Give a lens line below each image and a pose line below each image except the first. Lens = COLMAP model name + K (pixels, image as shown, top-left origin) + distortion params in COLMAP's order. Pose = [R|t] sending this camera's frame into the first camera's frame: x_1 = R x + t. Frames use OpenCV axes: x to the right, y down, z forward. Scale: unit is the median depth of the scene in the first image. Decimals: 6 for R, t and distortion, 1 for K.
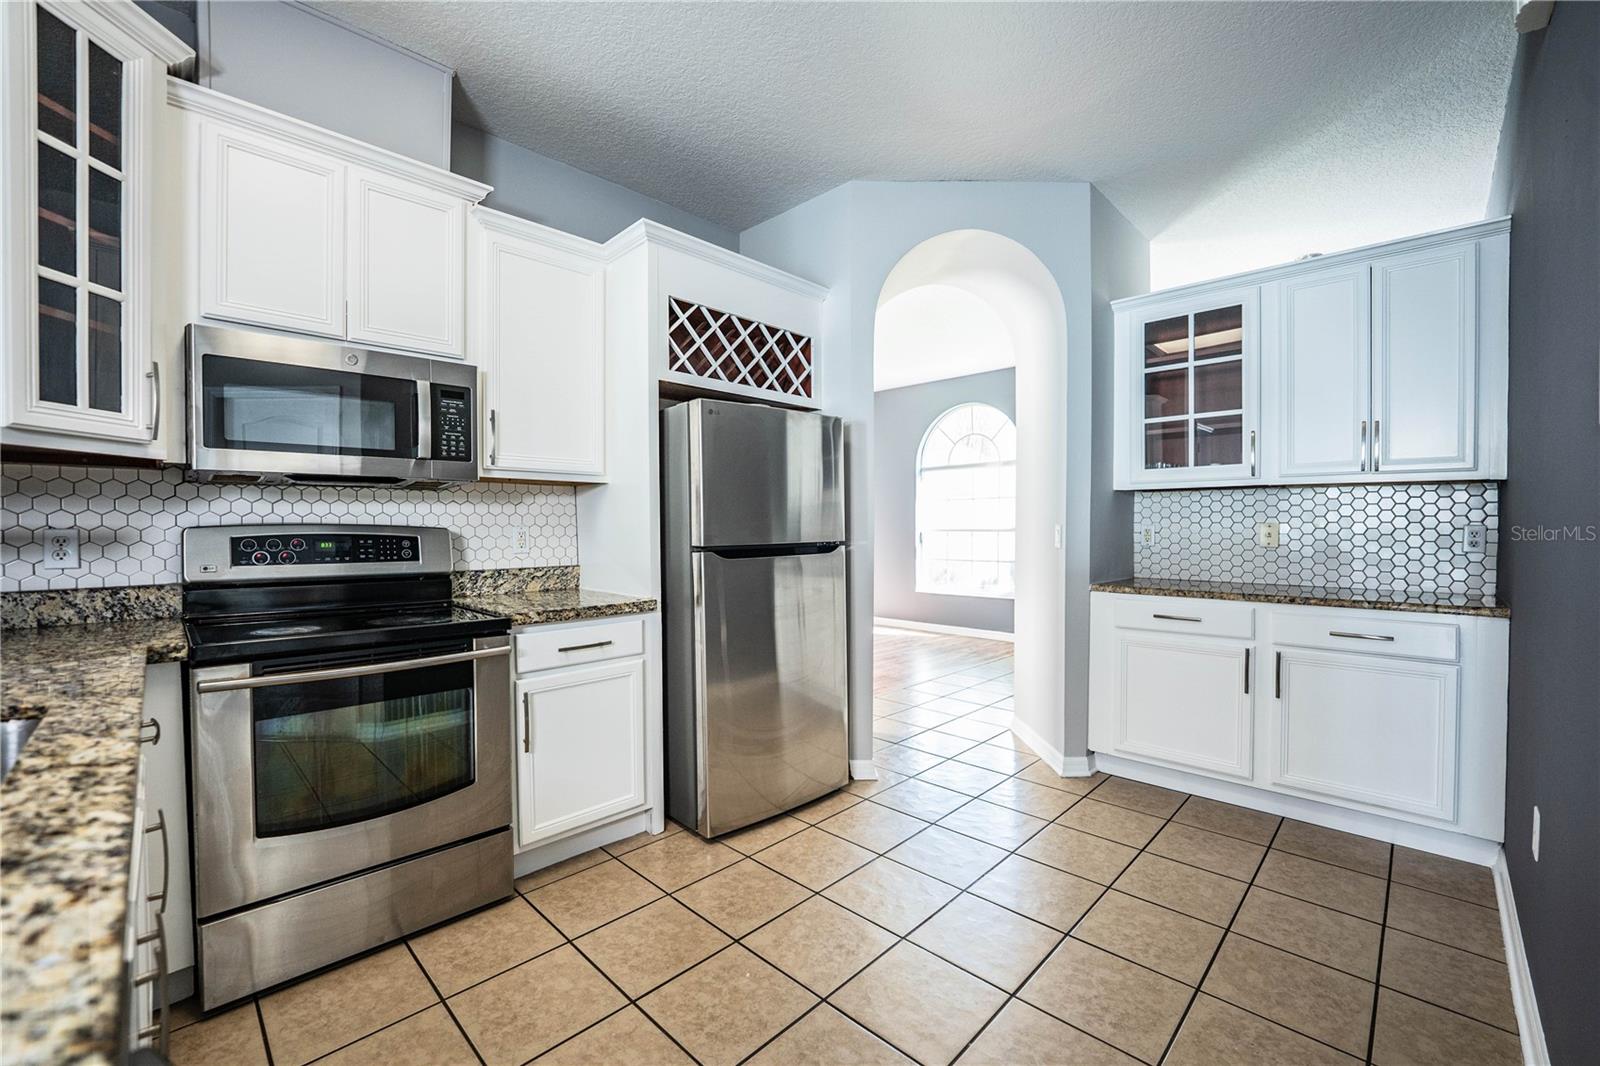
lens RADIAL K [[652.7, 0, 800.8], [0, 652.7, 536.1], [0, 0, 1]] dist [-0.026981, 0.003093]
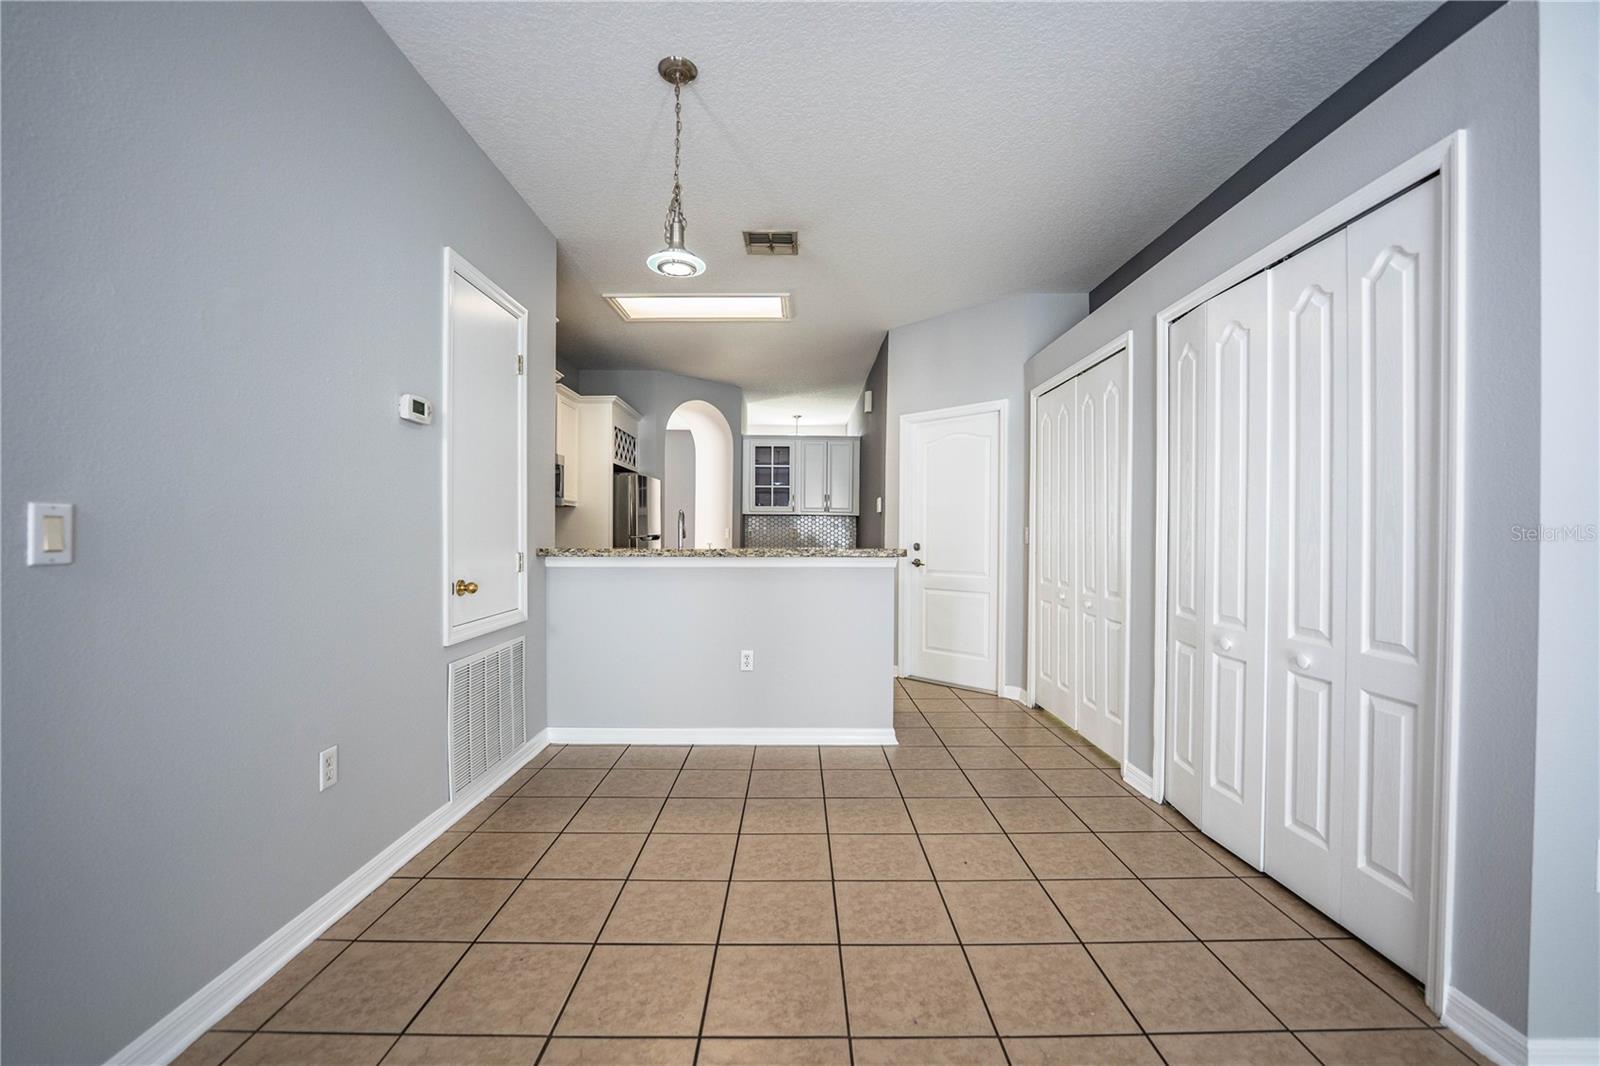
lens RADIAL K [[652.7, 0, 803.0], [0, 652.7, 541.8], [0, 0, 1]] dist [-0.026981, 0.003093]
pose [[0.713992, -0.000425, 0.700153, -1.353562], [0.003799, 0.999987, -0.003267, 0.051530], [-0.700143, 0.004993, 0.713985, -1.124398]]
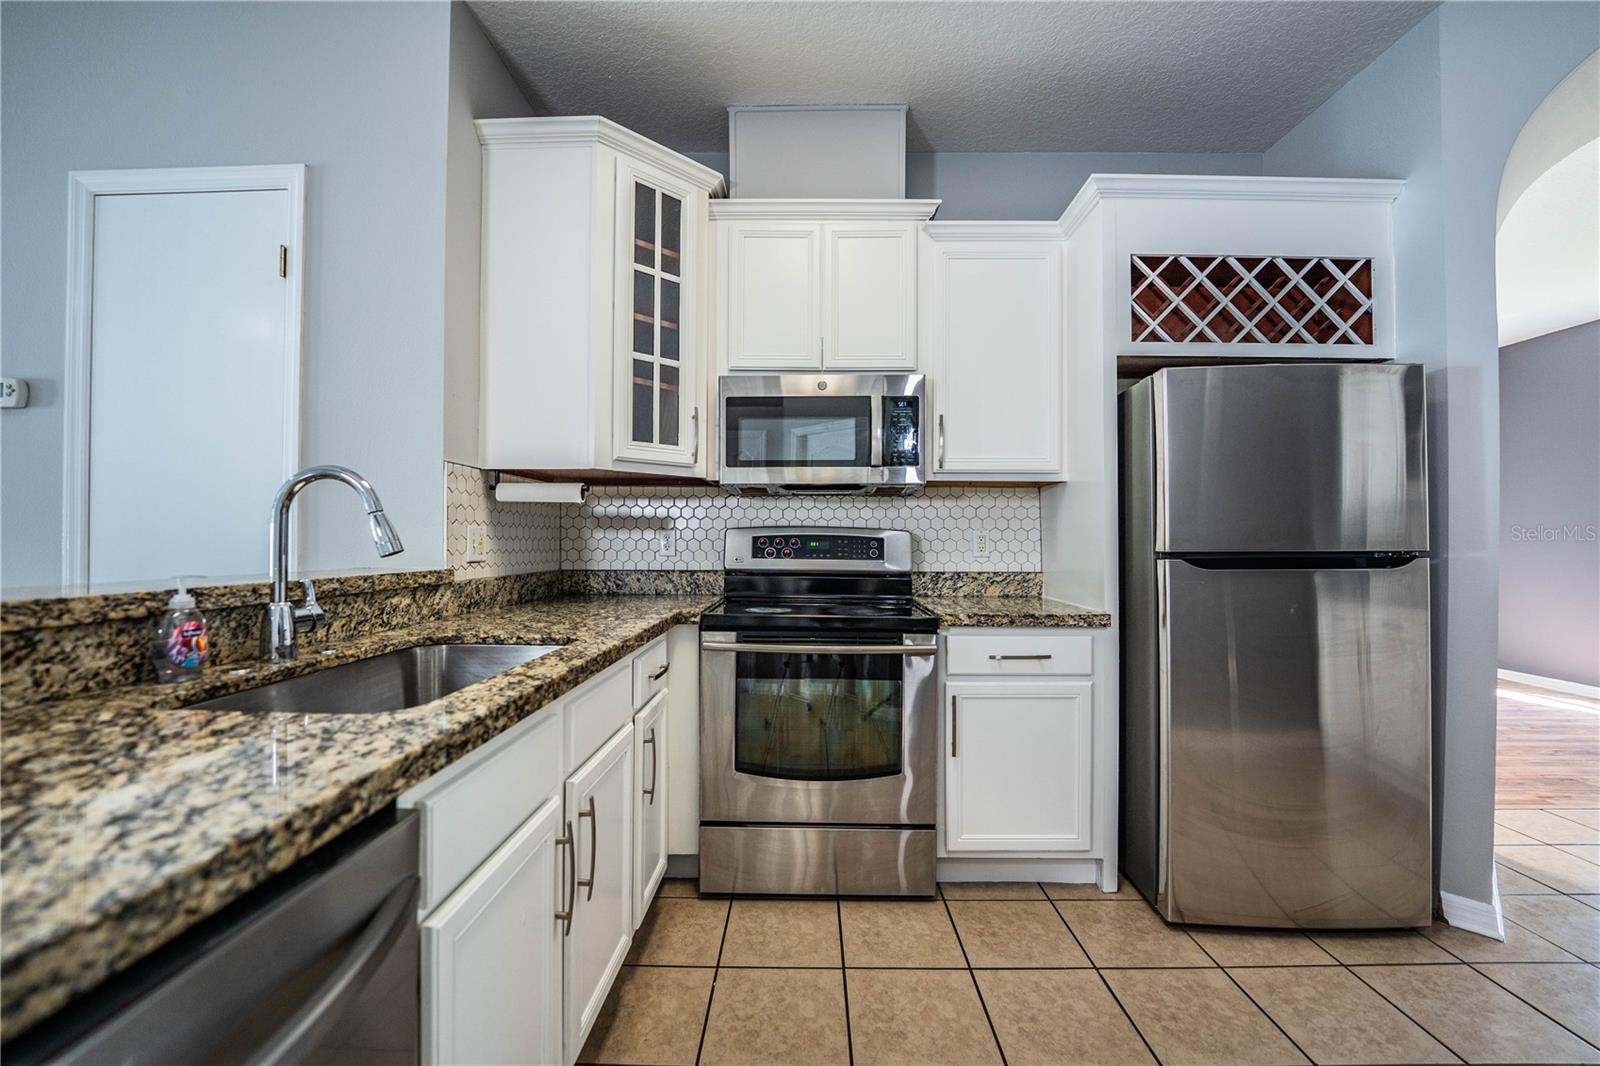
lens RADIAL K [[652.7, 0, 799.0], [0, 652.7, 536.2], [0, 0, 1]] dist [-0.026981, 0.003093]
pose [[0.691364, 0.001876, -0.722504, 0.105501], [-0.017508, 0.999746, -0.014158, 0.015193], [0.722295, 0.022438, 0.691222, 0.119461]]
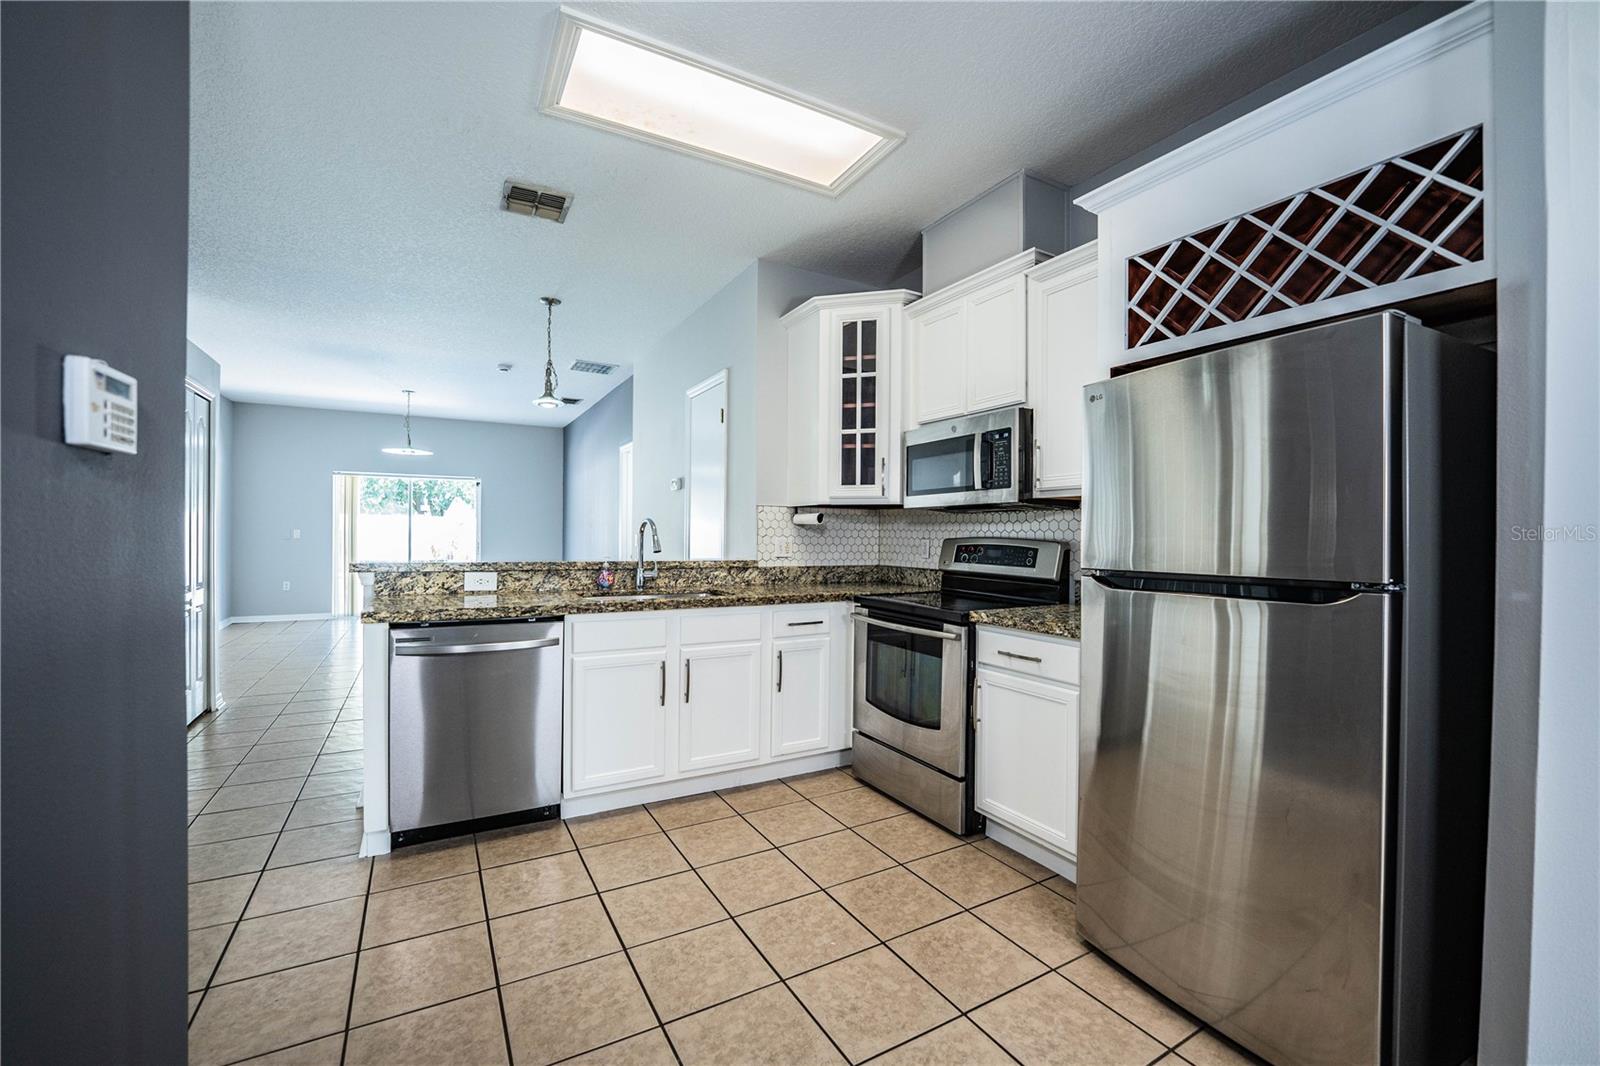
lens RADIAL K [[652.7, 0, 803.4], [0, 652.7, 538.1], [0, 0, 1]] dist [-0.026981, 0.003093]
pose [[-0.266261, 0.005780, -0.963884, 0.688082], [-0.023766, 0.999639, 0.012559, -0.022203], [0.963608, 0.026251, -0.266027, 0.842783]]
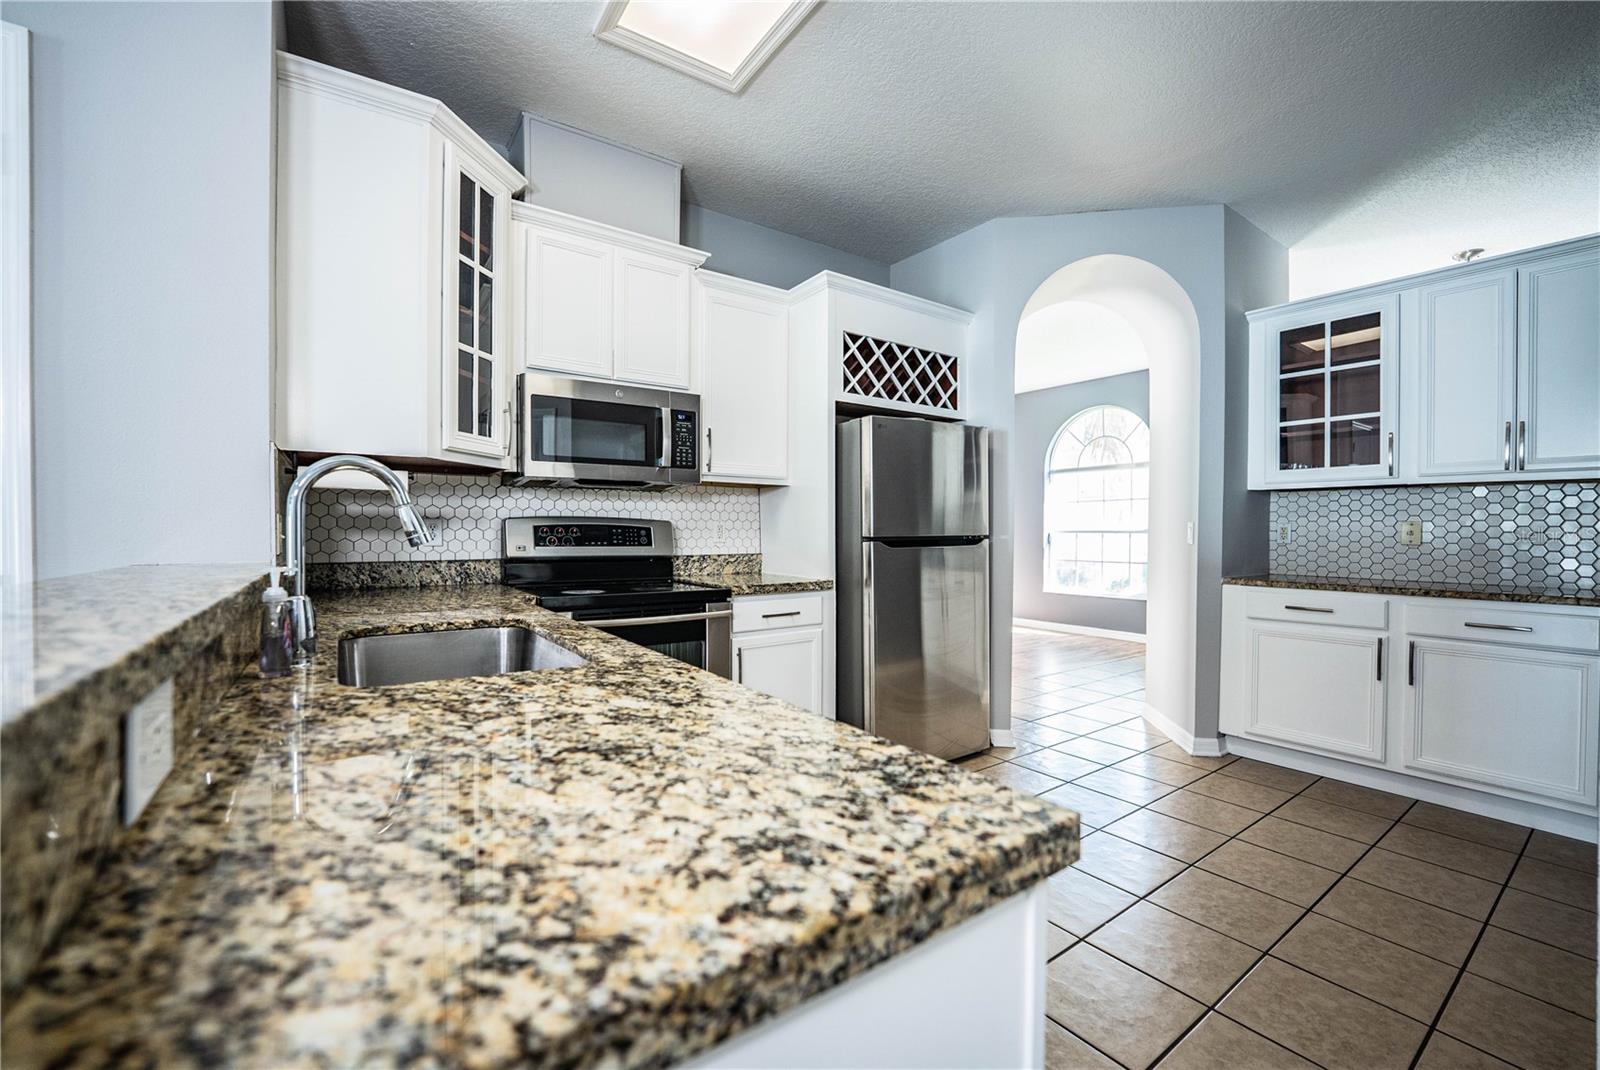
lens RADIAL K [[652.7, 0, 798.7], [0, 652.7, 538.1], [0, 0, 1]] dist [-0.026981, 0.003093]
pose [[0.984387, 0.008301, -0.175819, -0.068919], [-0.008741, 0.999960, -0.001733, 0.020603], [0.175798, 0.003243, 0.984421, -0.213042]]
